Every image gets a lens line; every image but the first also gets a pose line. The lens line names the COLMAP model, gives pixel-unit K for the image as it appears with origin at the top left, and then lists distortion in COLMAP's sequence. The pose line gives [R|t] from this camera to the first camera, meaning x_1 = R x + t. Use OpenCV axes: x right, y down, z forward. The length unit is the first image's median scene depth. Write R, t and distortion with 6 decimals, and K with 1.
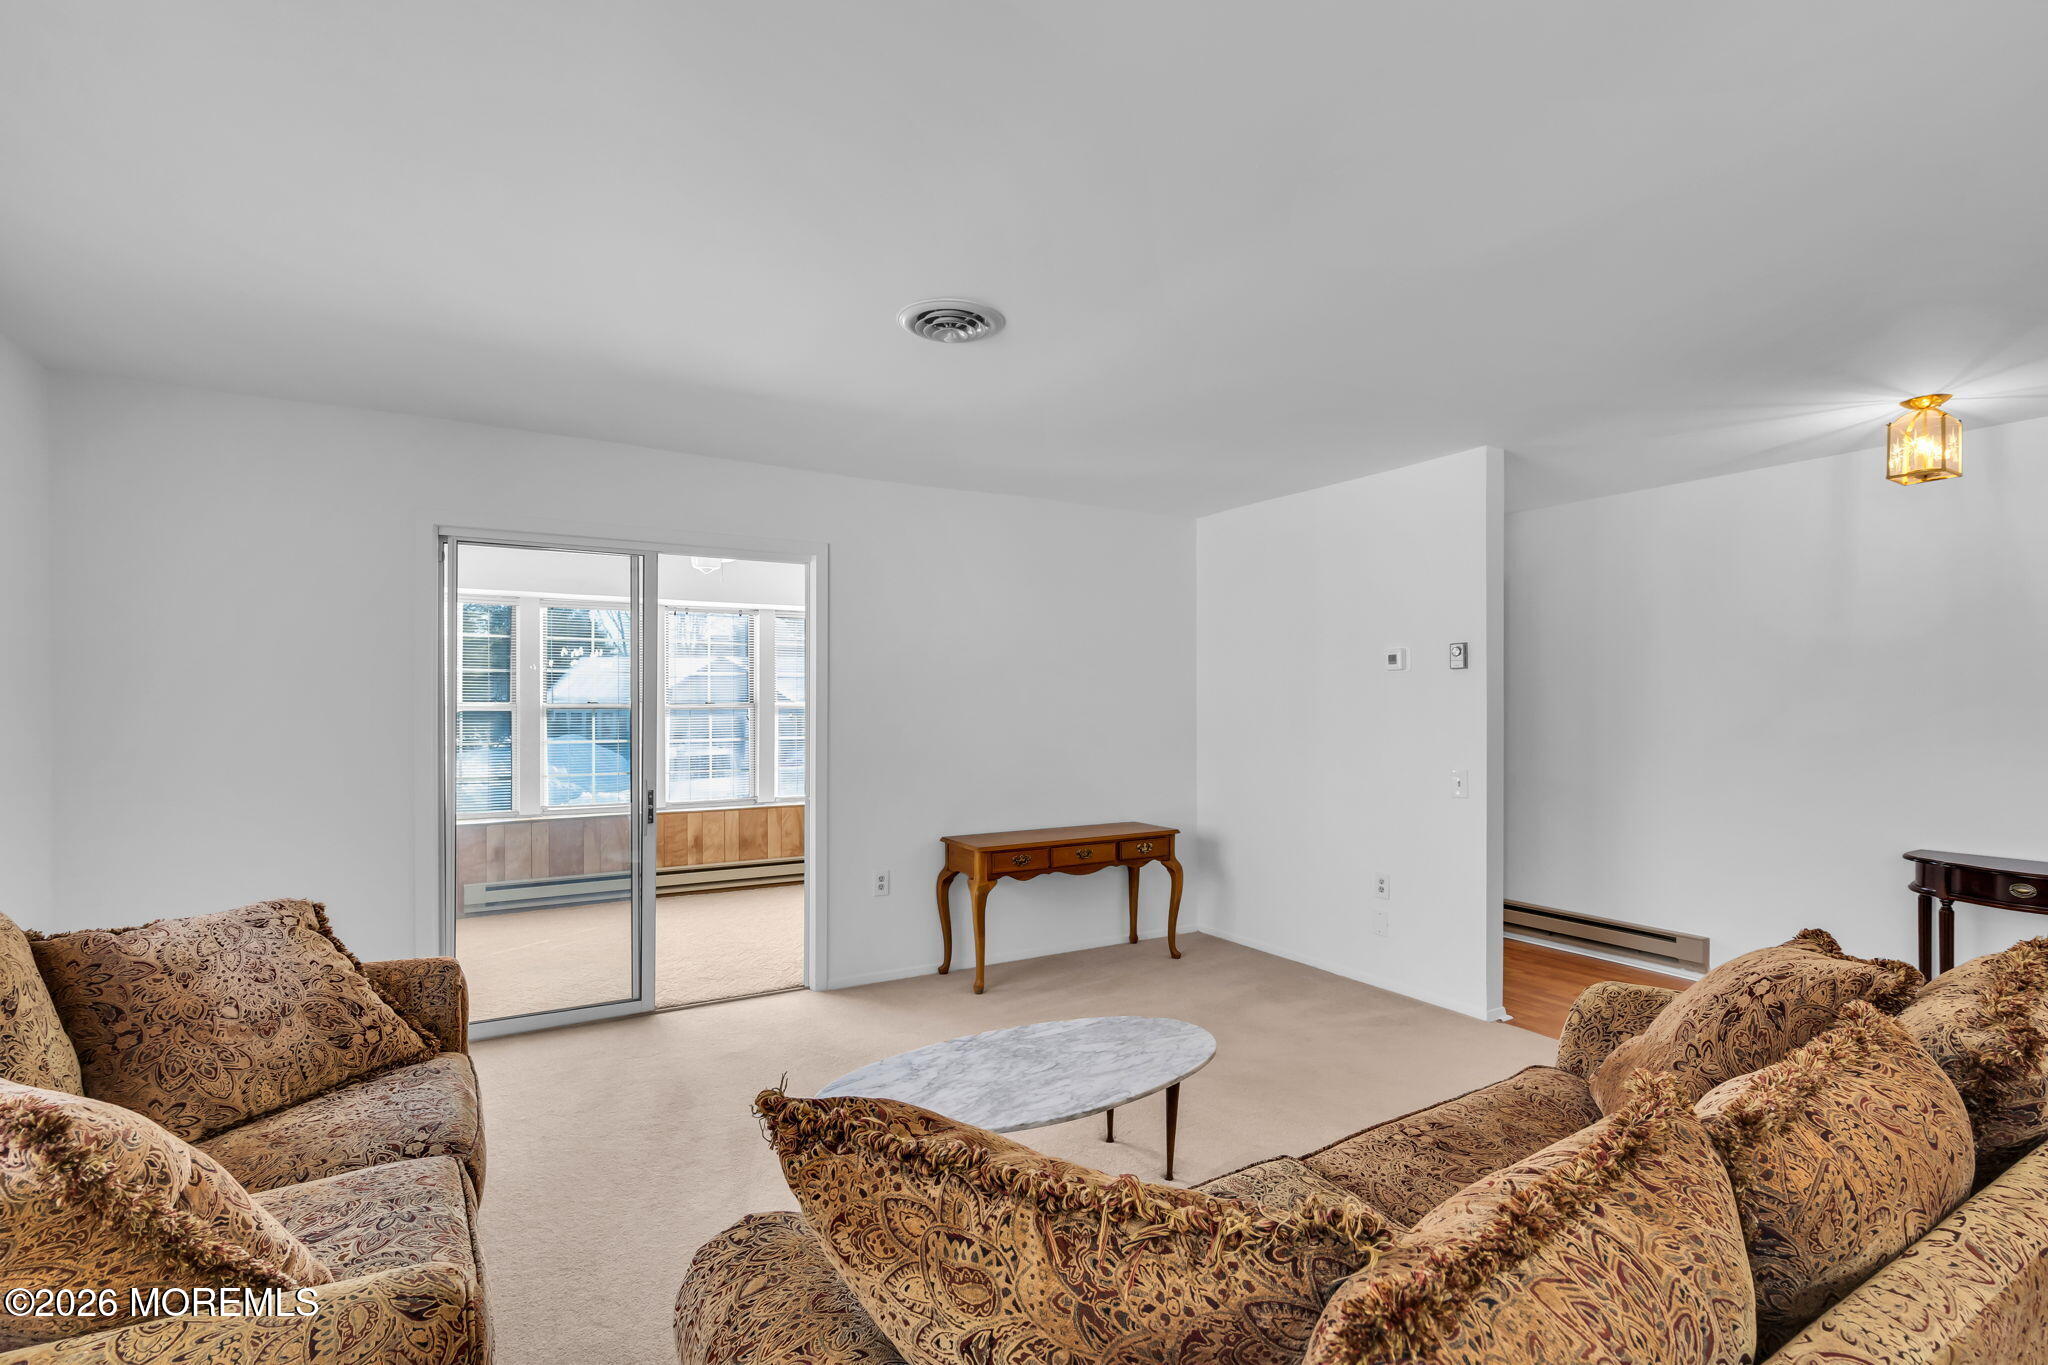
lens RADIAL K [[959.4, 0, 1030.5], [0, 959.4, 705.5], [0, 0, 1]] dist [-0.000519, 0.000087]
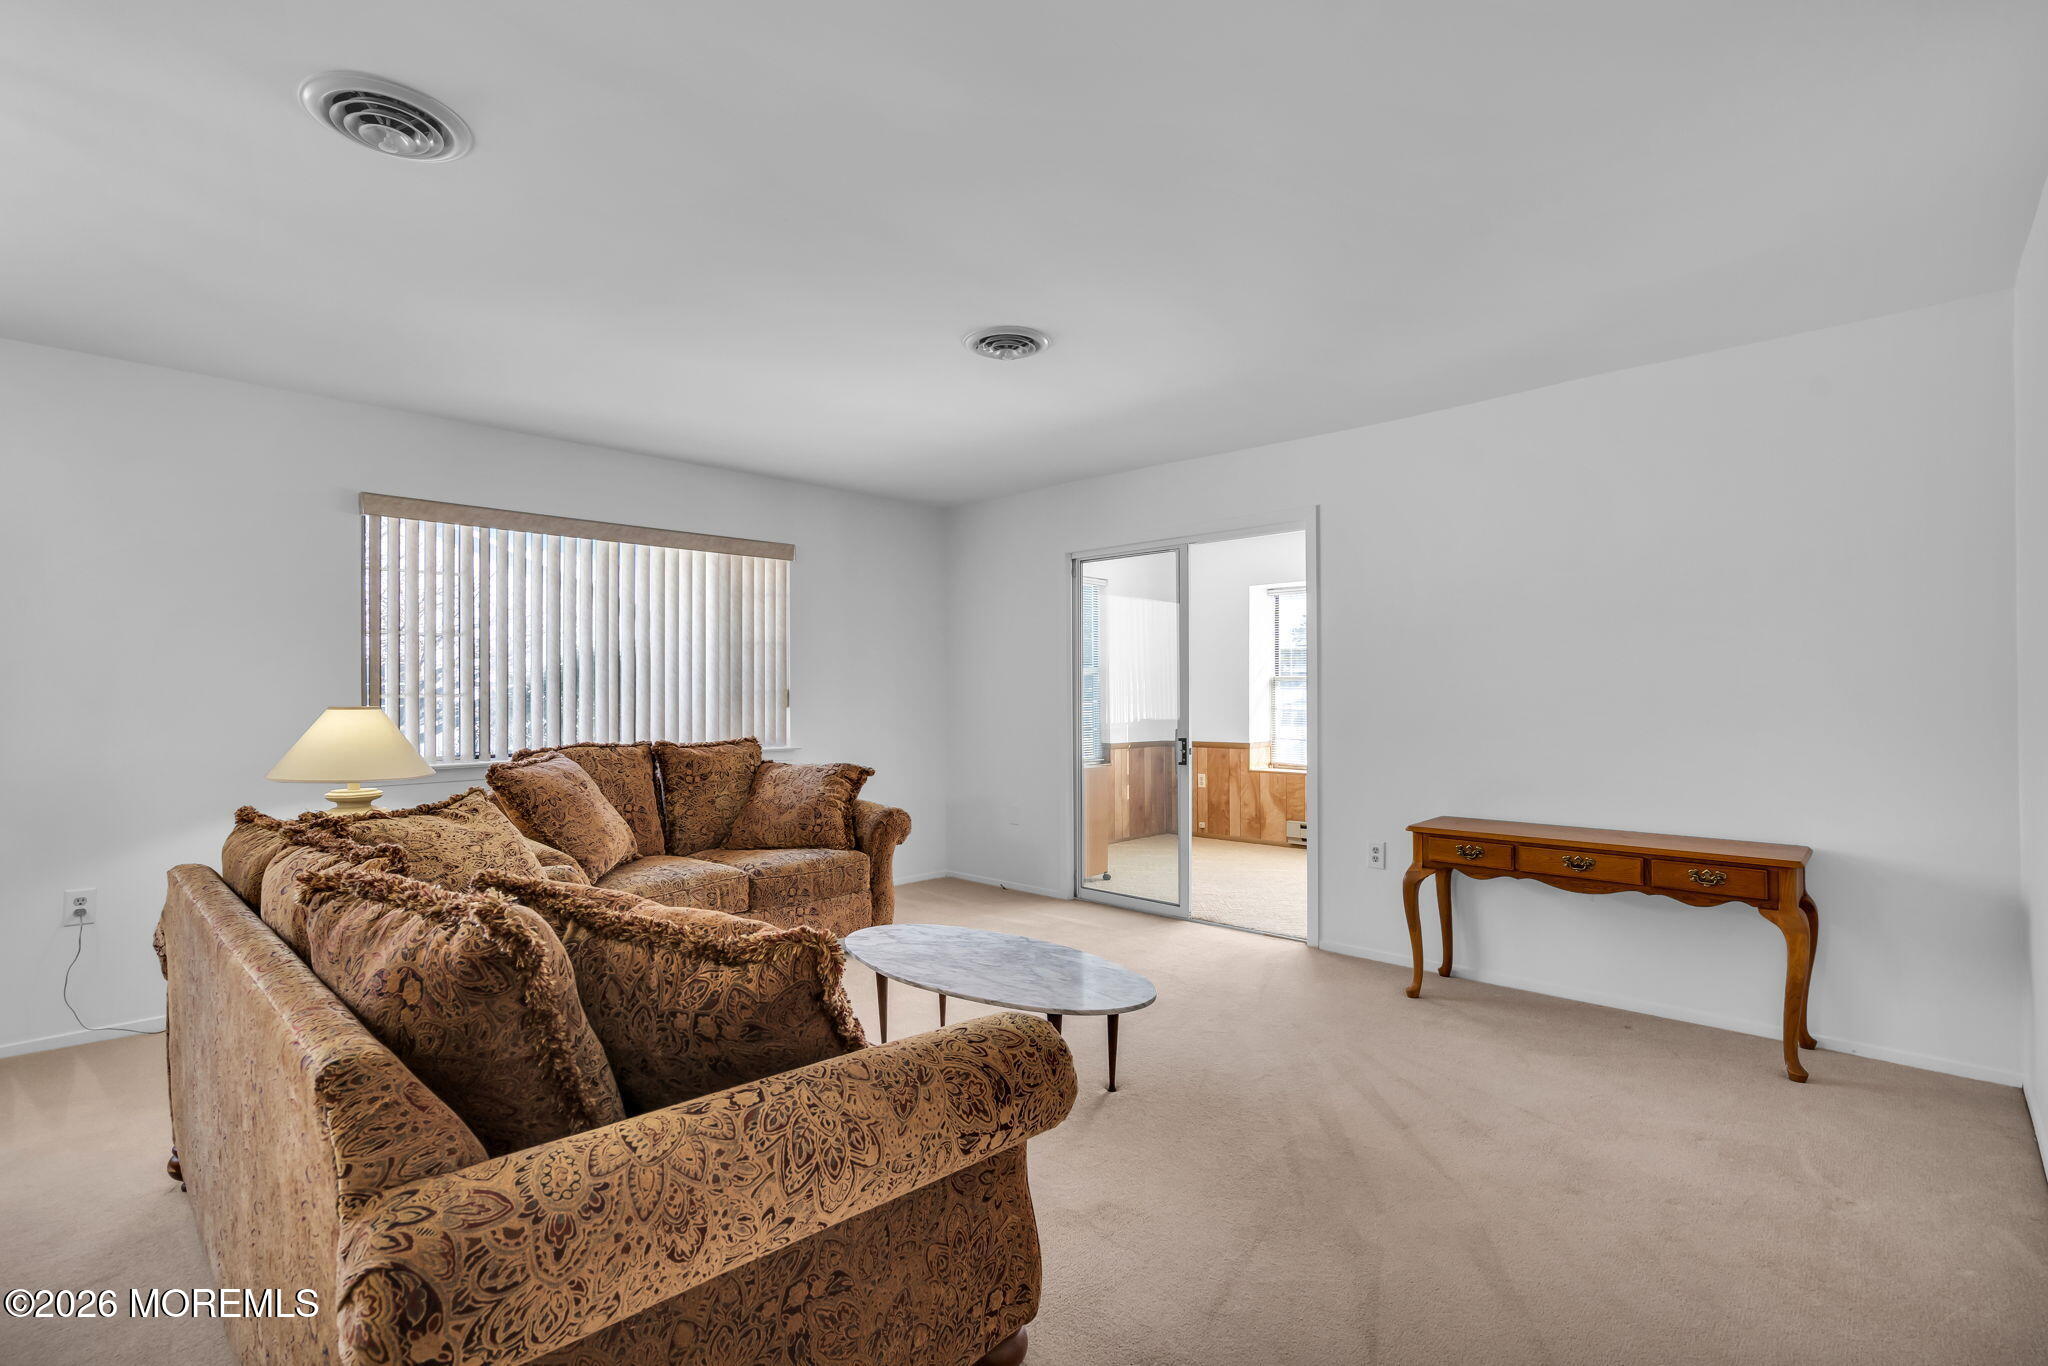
lens RADIAL K [[944.1, 0, 1016.7], [0, 944.1, 684.8], [0, 0, 1]] dist [-0.000214, 0.000456]
pose [[0.267690, -0.011381, -0.963438, 0.702631], [-0.003546, 0.999912, -0.012798, 0.035718], [0.963498, 0.006843, 0.267626, 0.456829]]
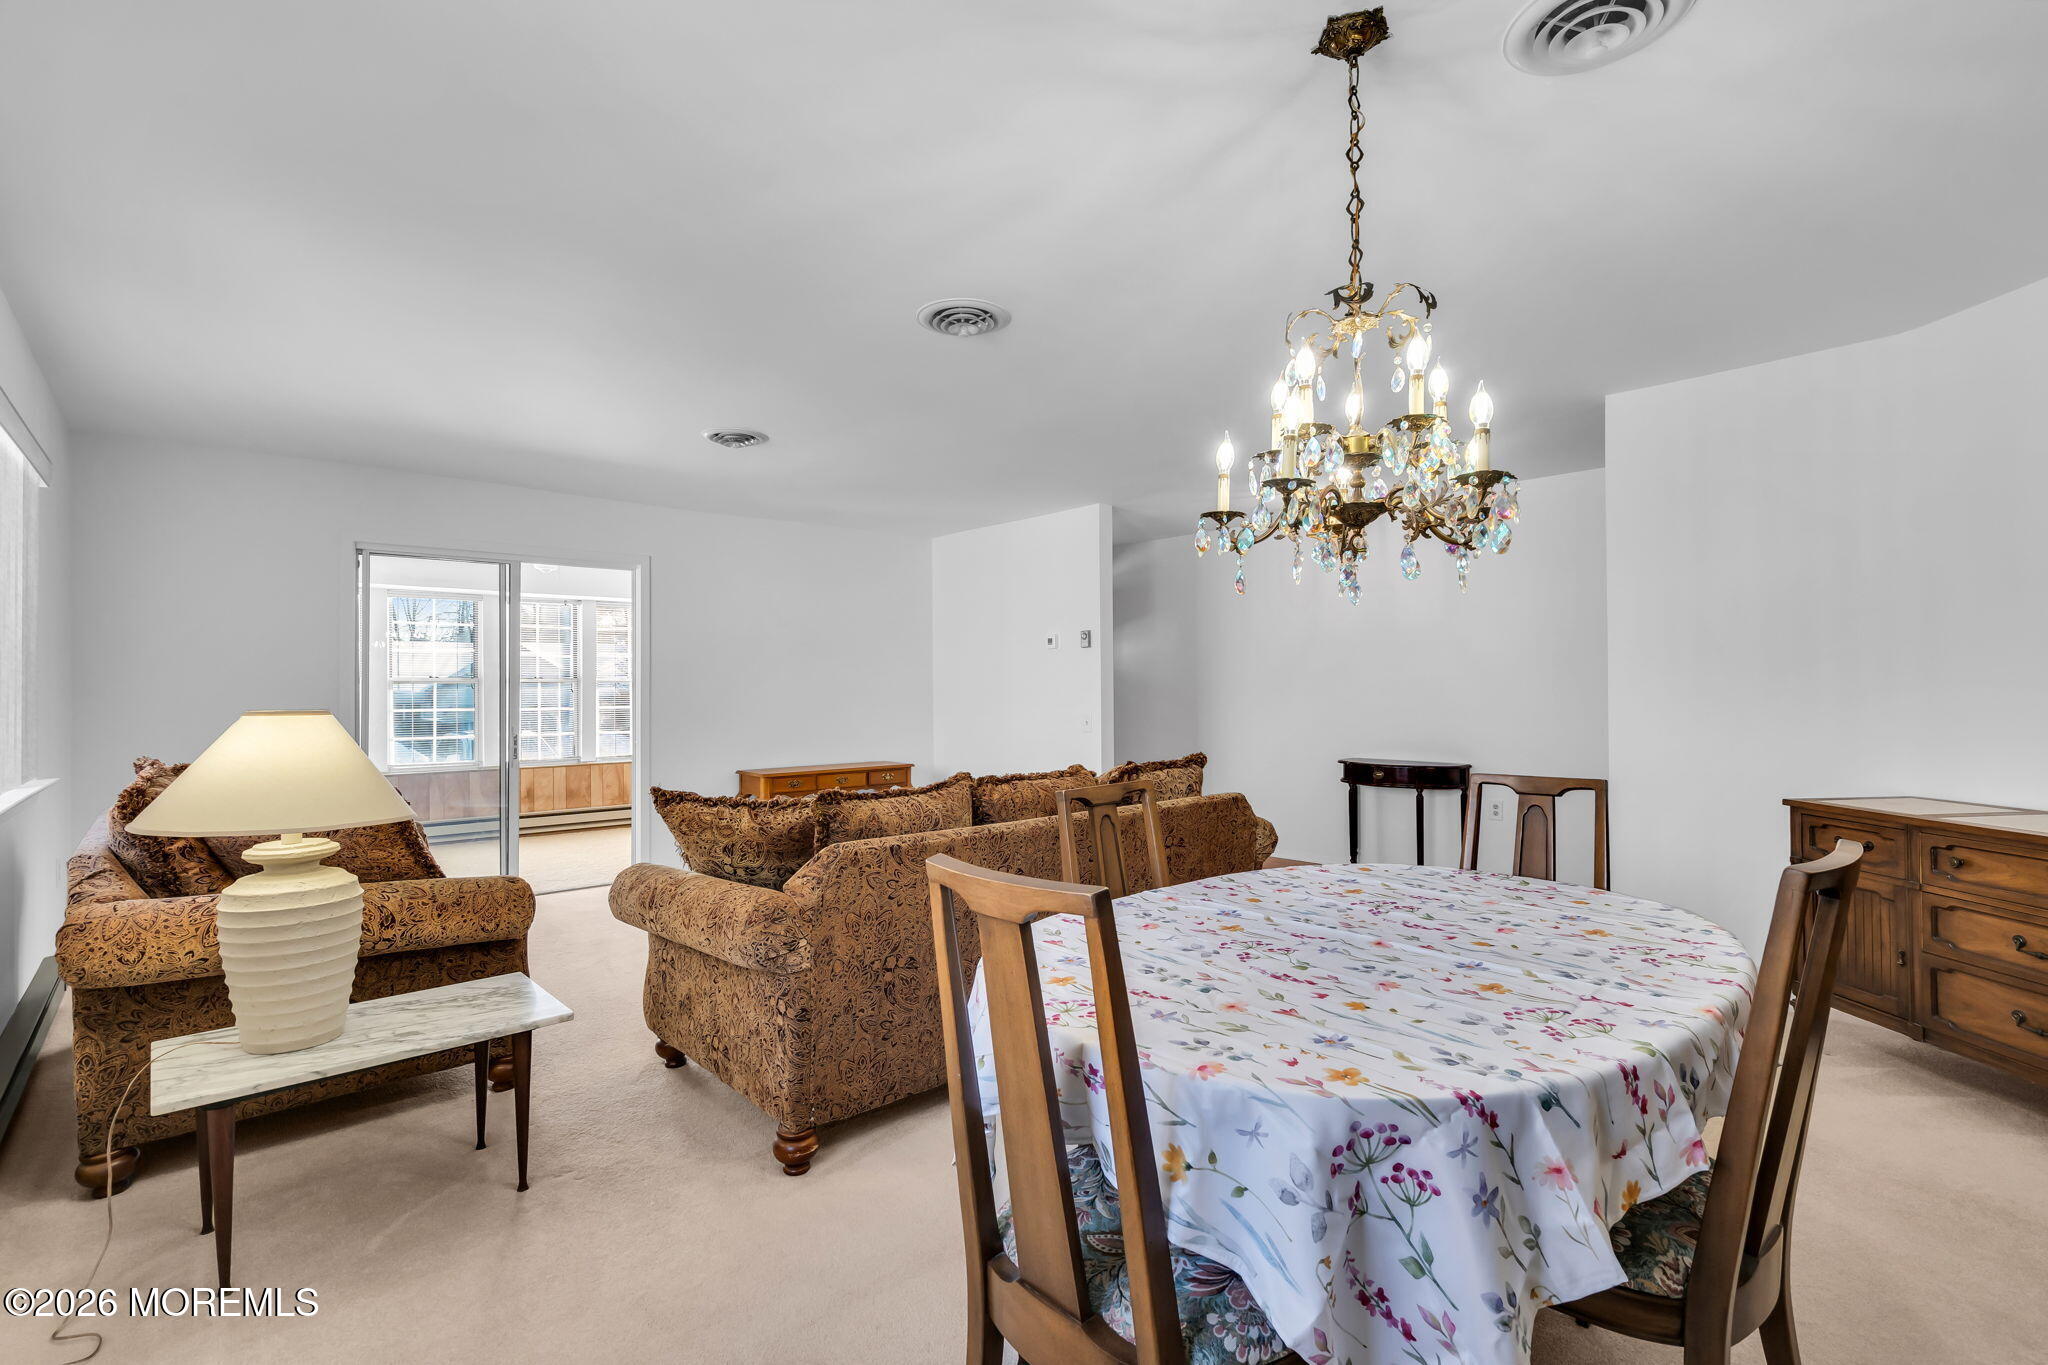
lens RADIAL K [[944.1, 0, 1016.7], [0, 944.1, 684.3], [0, 0, 1]] dist [-0.000214, 0.000456]
pose [[0.983359, -0.004520, 0.181619, 0.063601], [0.006024, 0.999952, -0.007729, 0.030613], [-0.181575, 0.008694, 0.983339, -0.449822]]
